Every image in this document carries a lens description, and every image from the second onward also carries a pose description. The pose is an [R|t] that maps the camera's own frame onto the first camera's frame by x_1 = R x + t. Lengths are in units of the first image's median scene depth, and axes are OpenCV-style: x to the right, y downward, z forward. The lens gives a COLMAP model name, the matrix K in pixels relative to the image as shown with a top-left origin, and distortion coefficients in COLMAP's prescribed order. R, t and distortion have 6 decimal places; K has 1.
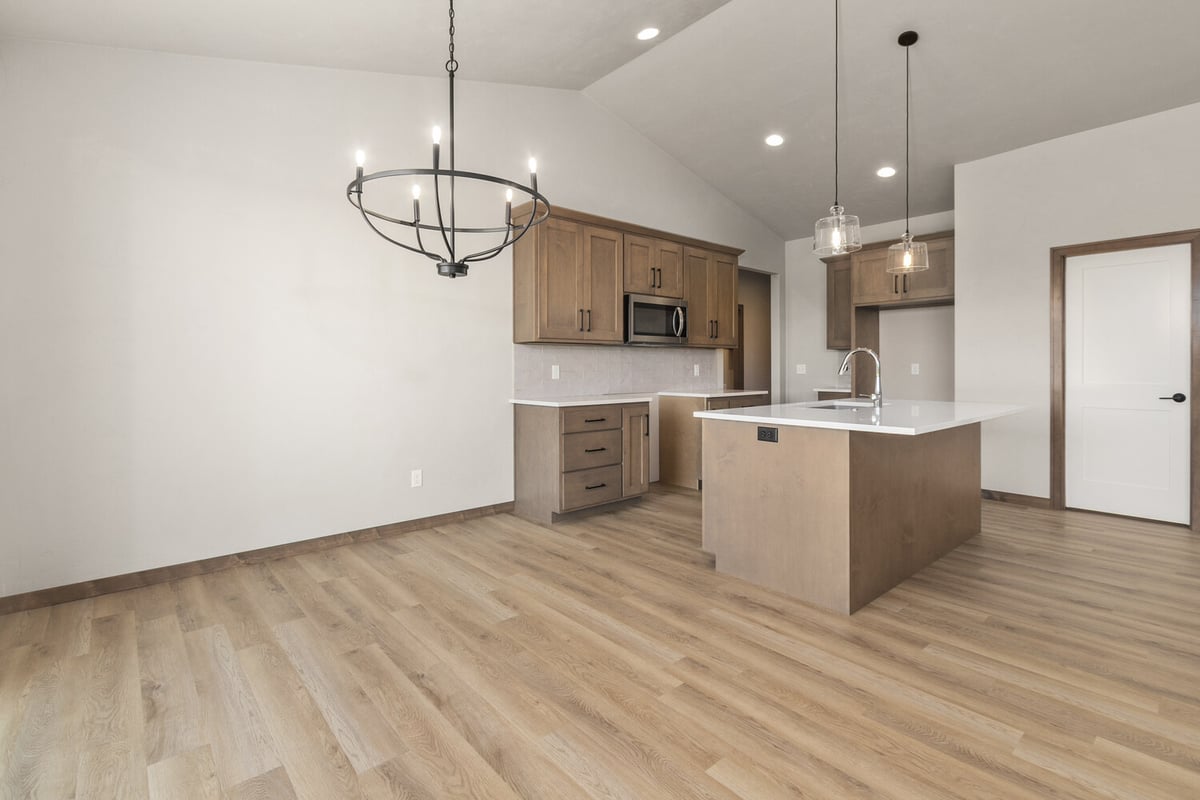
lens RADIAL K [[562.7, 0, 598.3], [0, 562.7, 369.1], [0, 0, 1]] dist [0.004431, 0.000016]
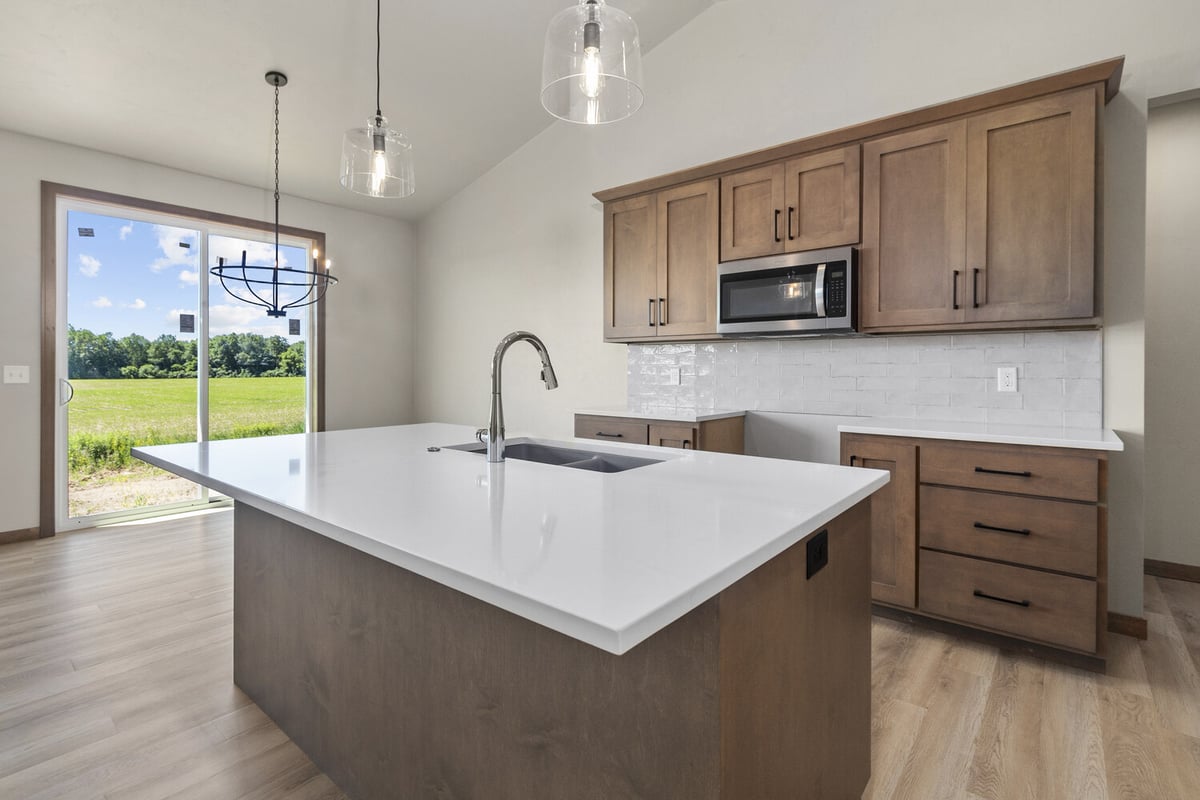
lens RADIAL K [[562.7, 0, 598.3], [0, 562.7, 369.1], [0, 0, 1]] dist [0.004431, 0.000016]
pose [[0.164652, 0.002966, -0.986347, 0.707417], [-0.005133, 0.999985, 0.002151, -0.006710], [0.986338, 0.004709, 0.164665, 0.743366]]
